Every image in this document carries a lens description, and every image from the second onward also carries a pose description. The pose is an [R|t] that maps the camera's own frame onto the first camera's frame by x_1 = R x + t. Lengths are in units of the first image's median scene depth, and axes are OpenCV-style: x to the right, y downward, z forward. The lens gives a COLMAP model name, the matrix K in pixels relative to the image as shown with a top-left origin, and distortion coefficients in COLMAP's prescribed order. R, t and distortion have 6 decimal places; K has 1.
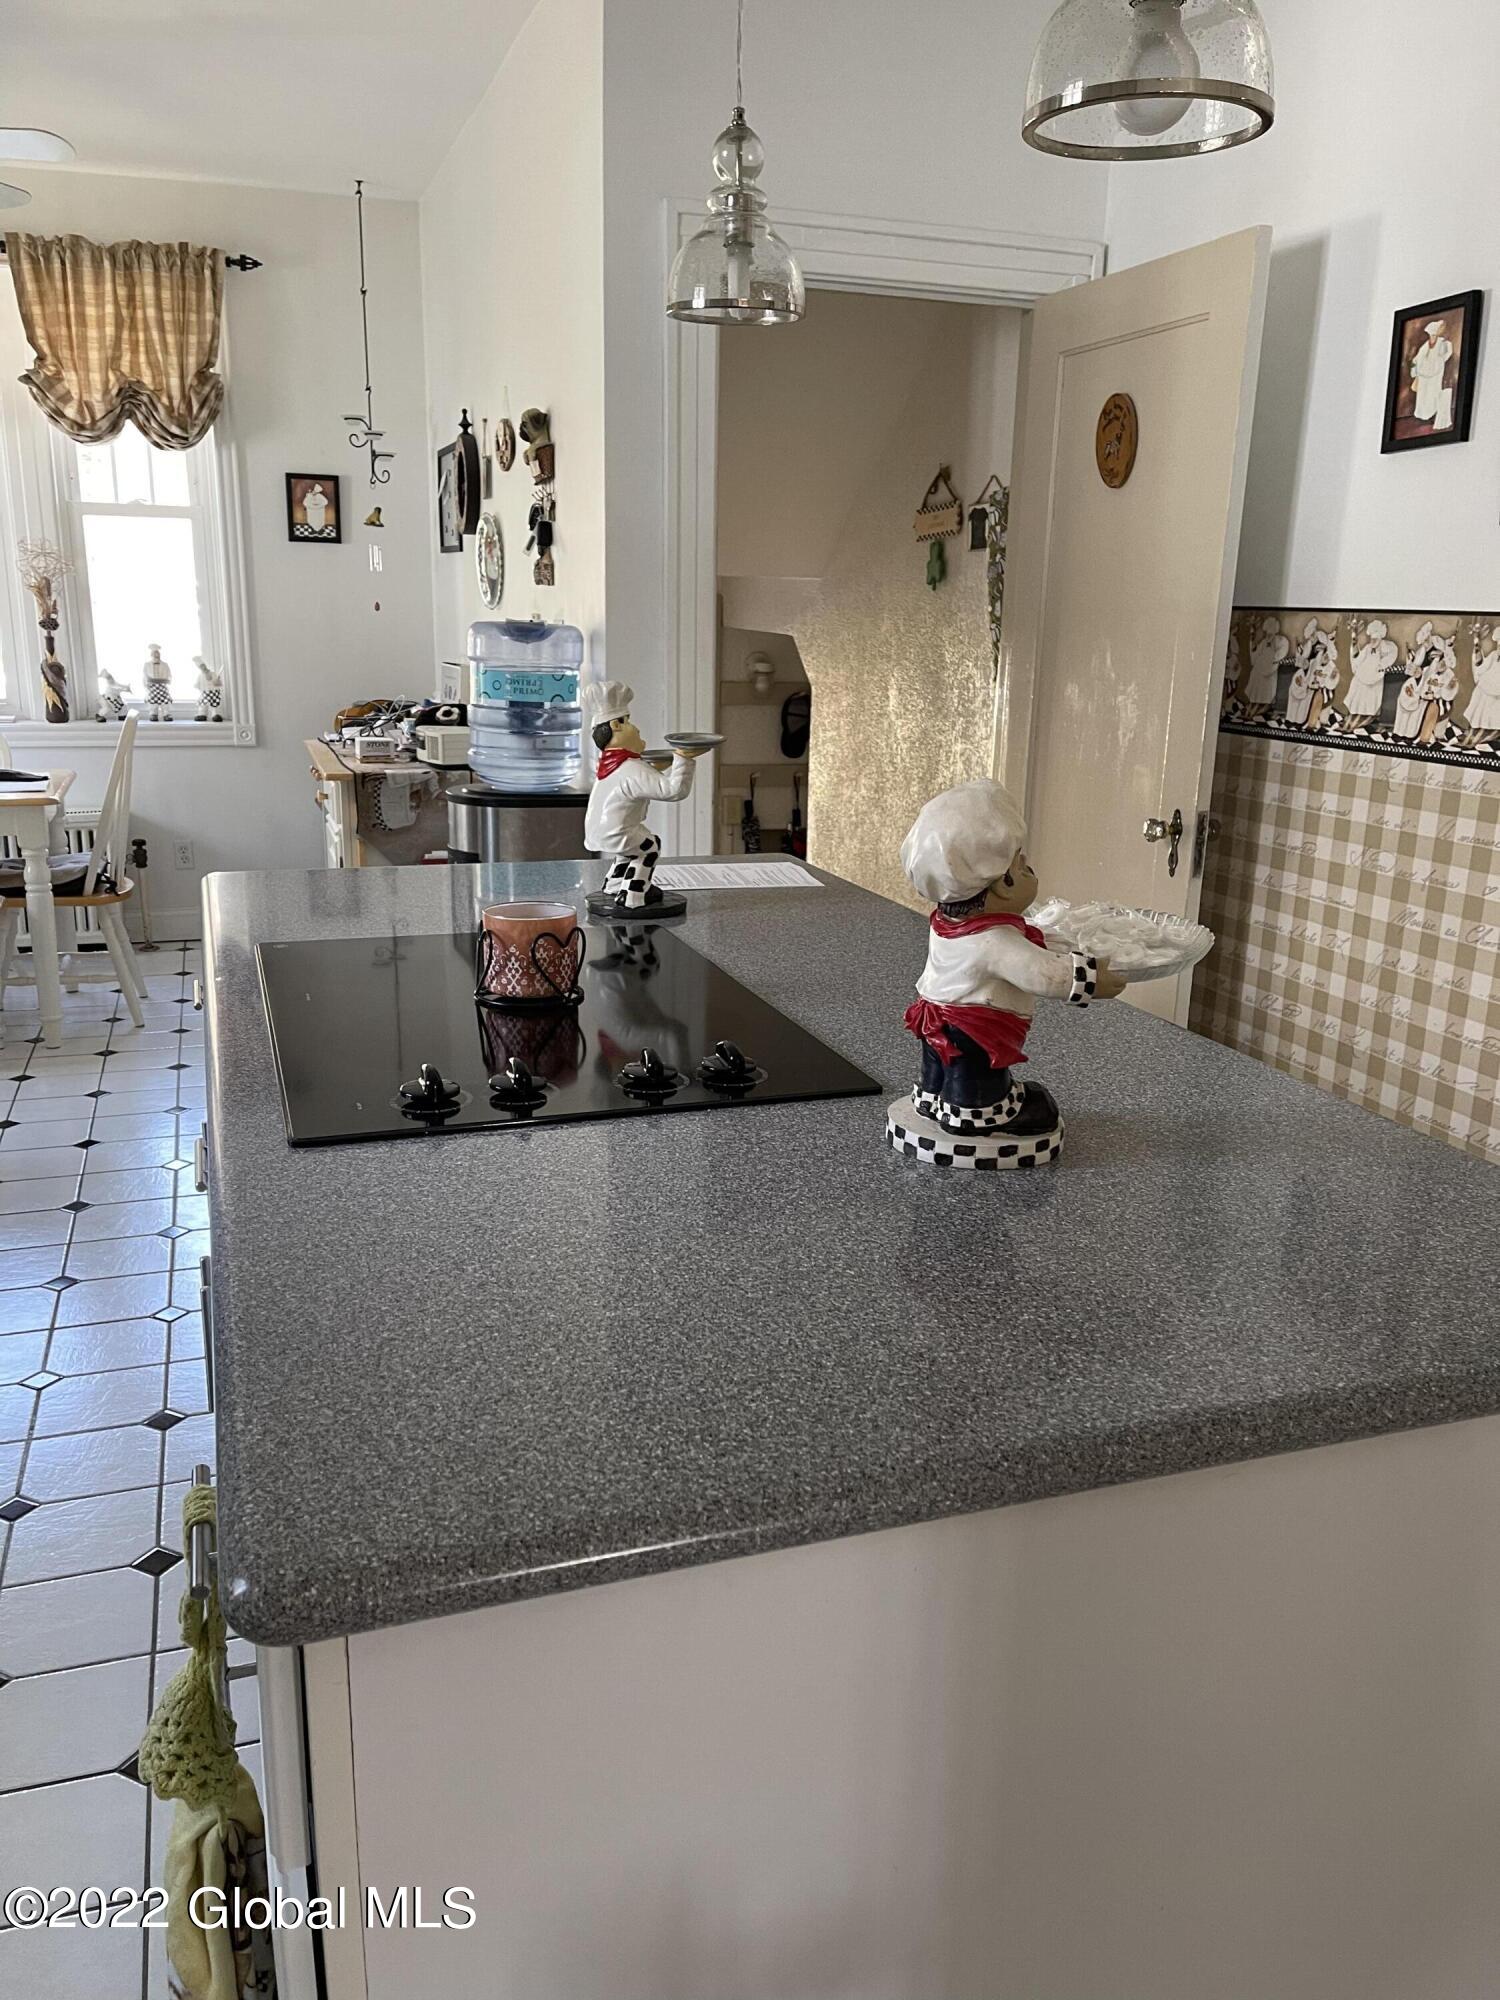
lens RADIAL K [[1500.2, 0, 729.7], [0, 1500.2, 1010.3], [0, 0, 1]] dist [0.083901, -0.104261]
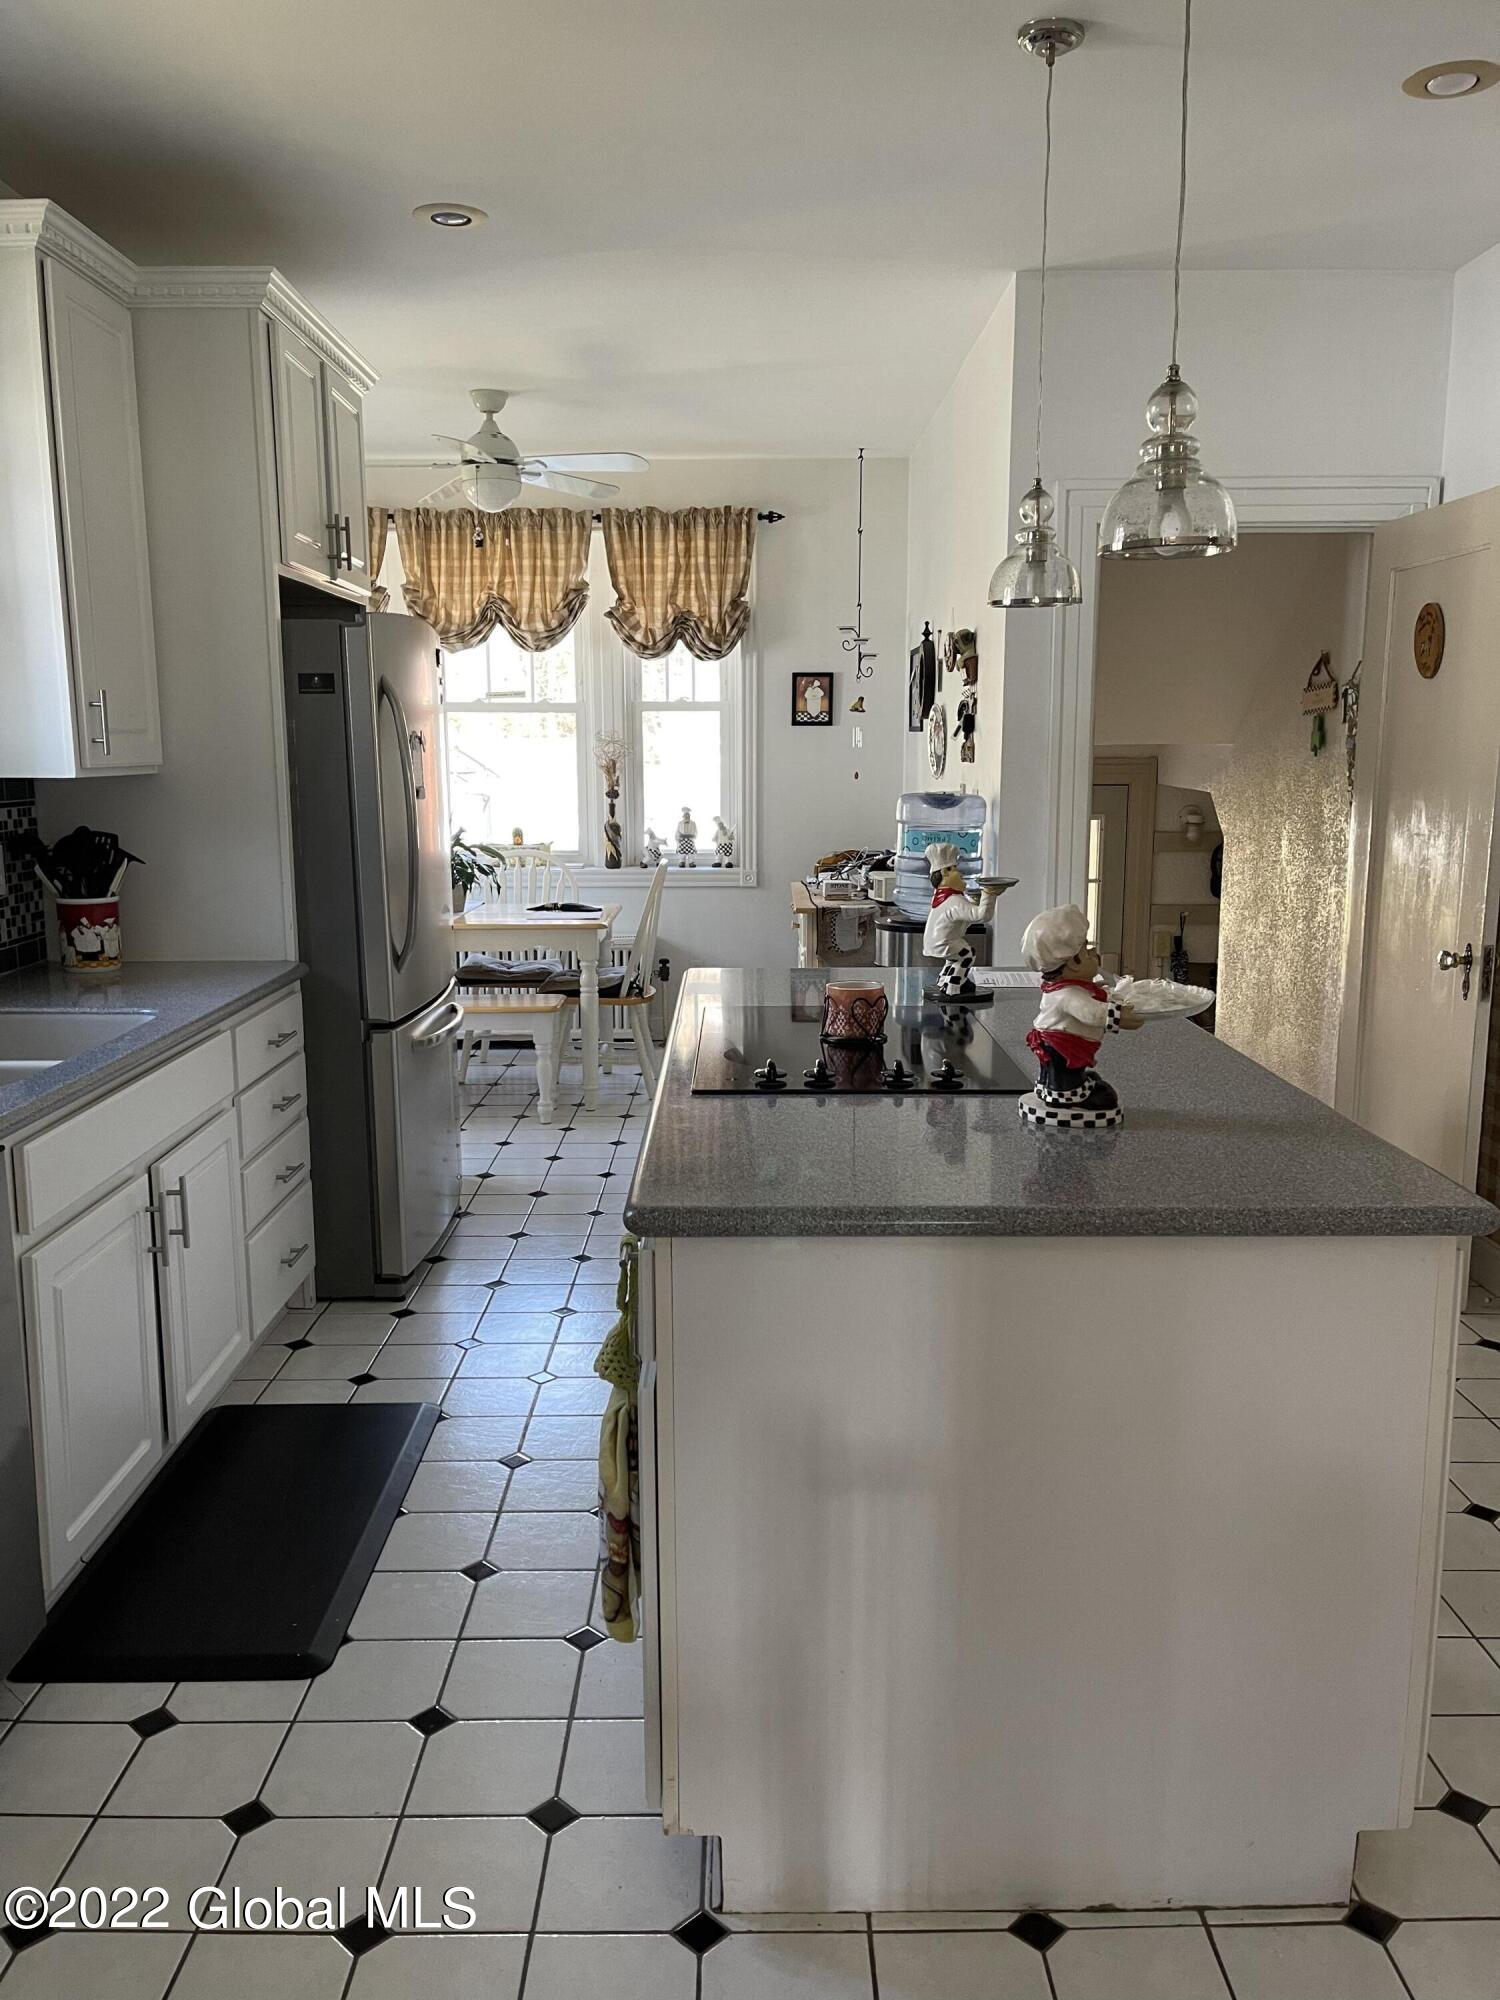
lens RADIAL K [[1507.6, 0, 756.5], [0, 1507.6, 1006.8], [0, 0, 1]] dist [0.099848, -0.146916]
pose [[0.949085, 0.033549, -0.313228, 0.088333], [-0.063310, 0.994340, -0.085327, 0.032783], [0.308592, 0.100813, 0.945837, -0.182154]]
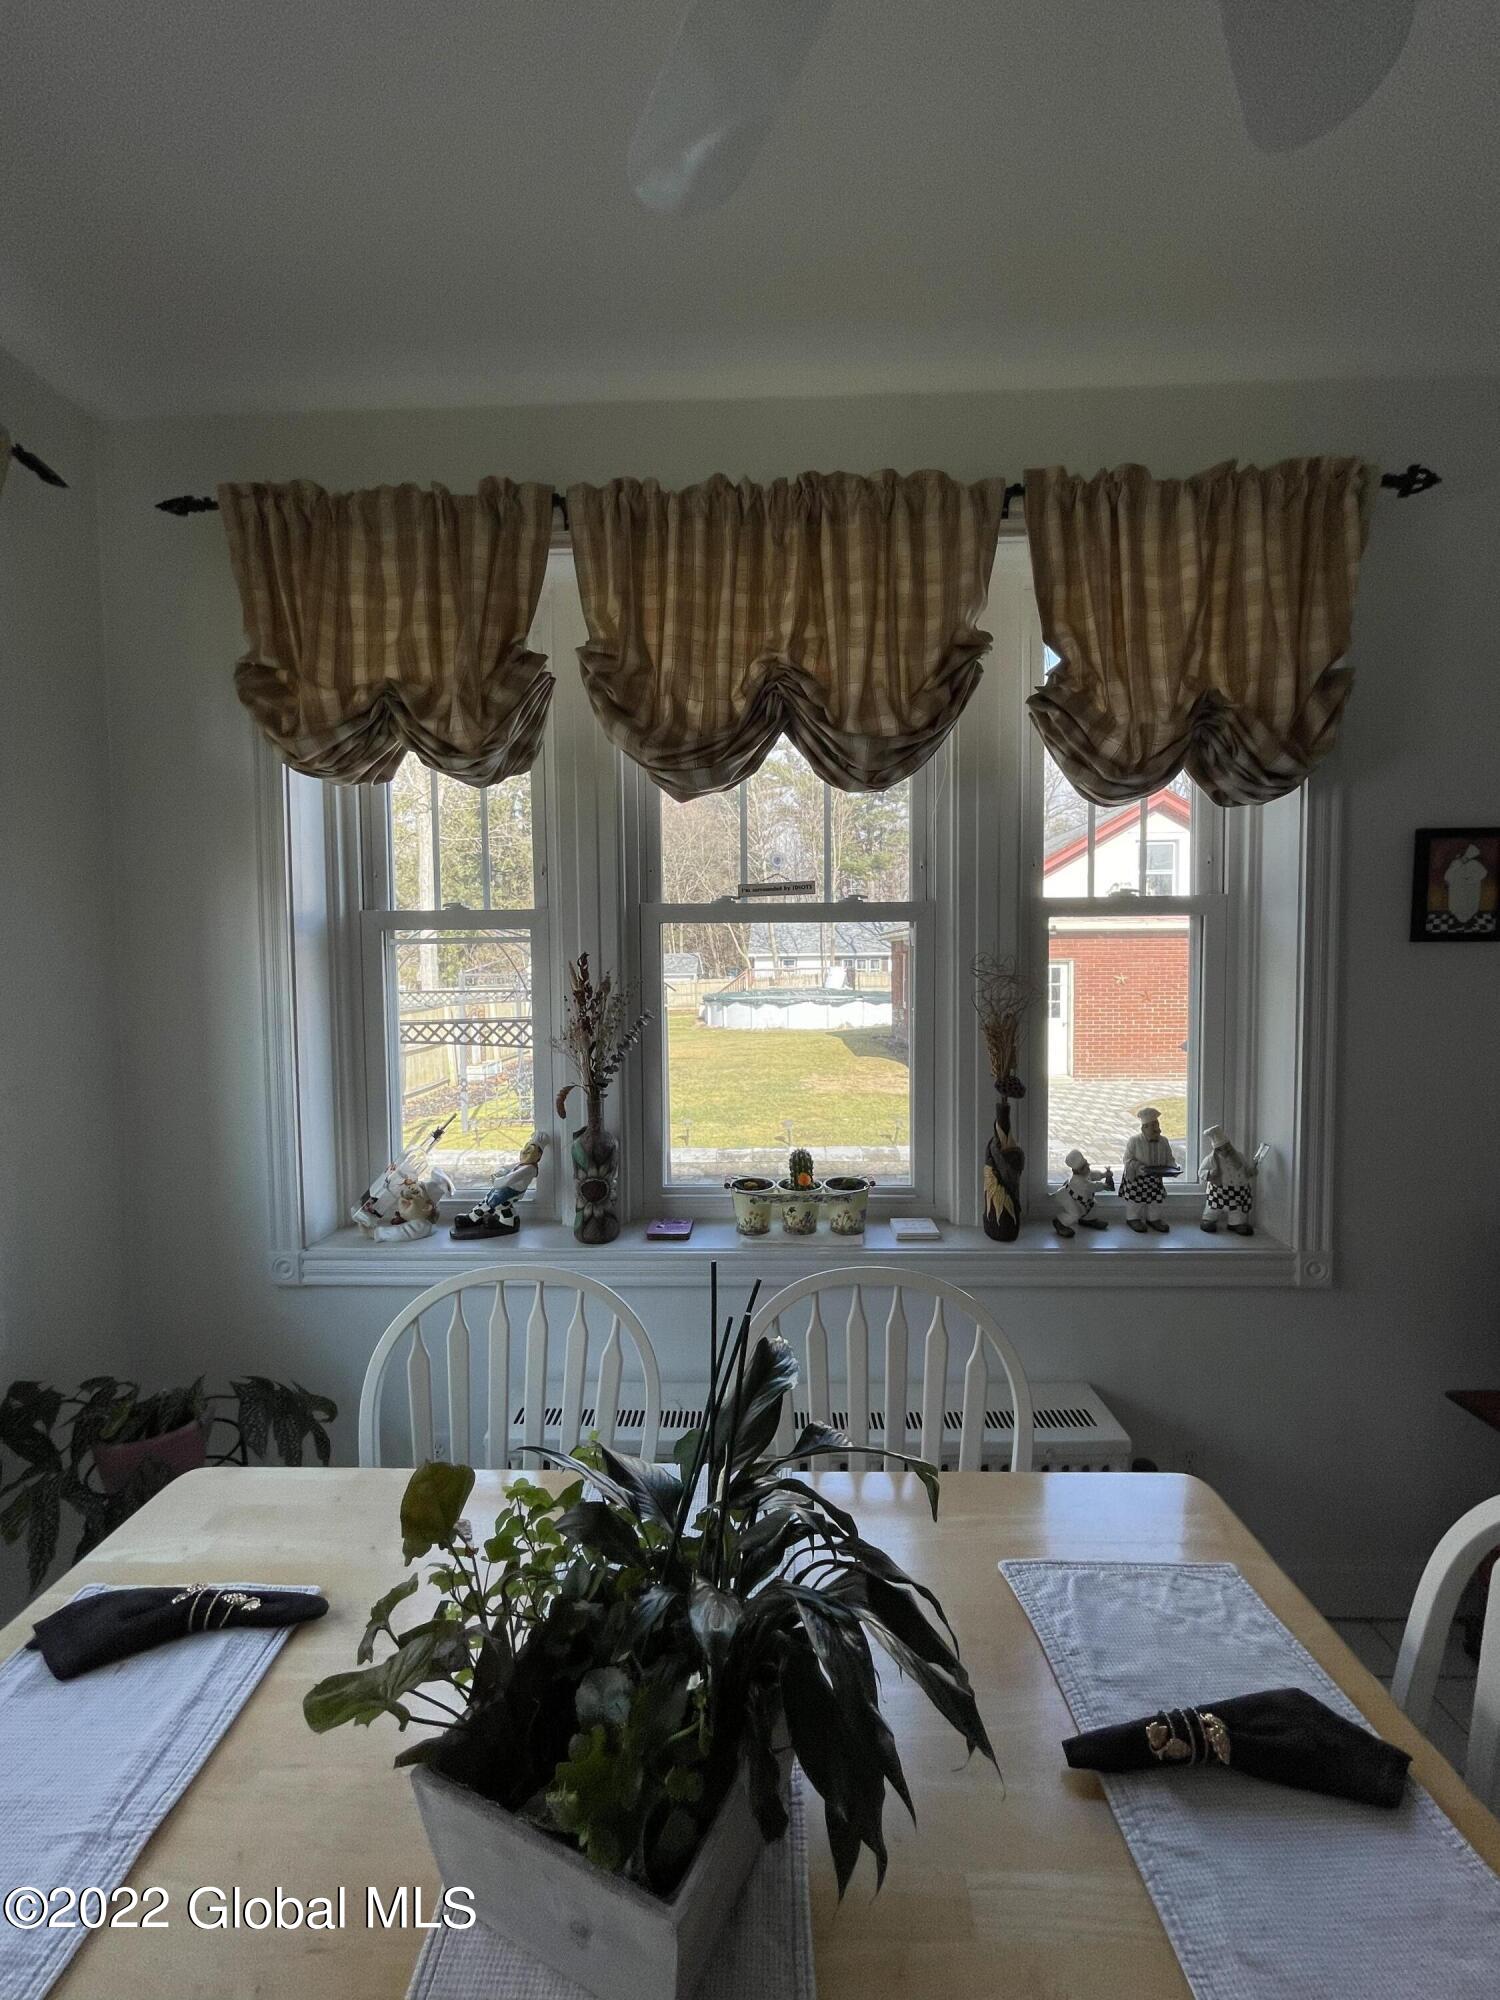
lens RADIAL K [[812.7, 0, 761.0], [0, 812.7, 994.1], [0, 0, 1]] dist [-0.000030, 0.000011]
pose [[0.941069, -0.011031, -0.338034, -0.457342], [-0.061568, 0.977181, -0.203290, -0.231252], [0.332563, 0.212122, 0.918916, 0.697254]]
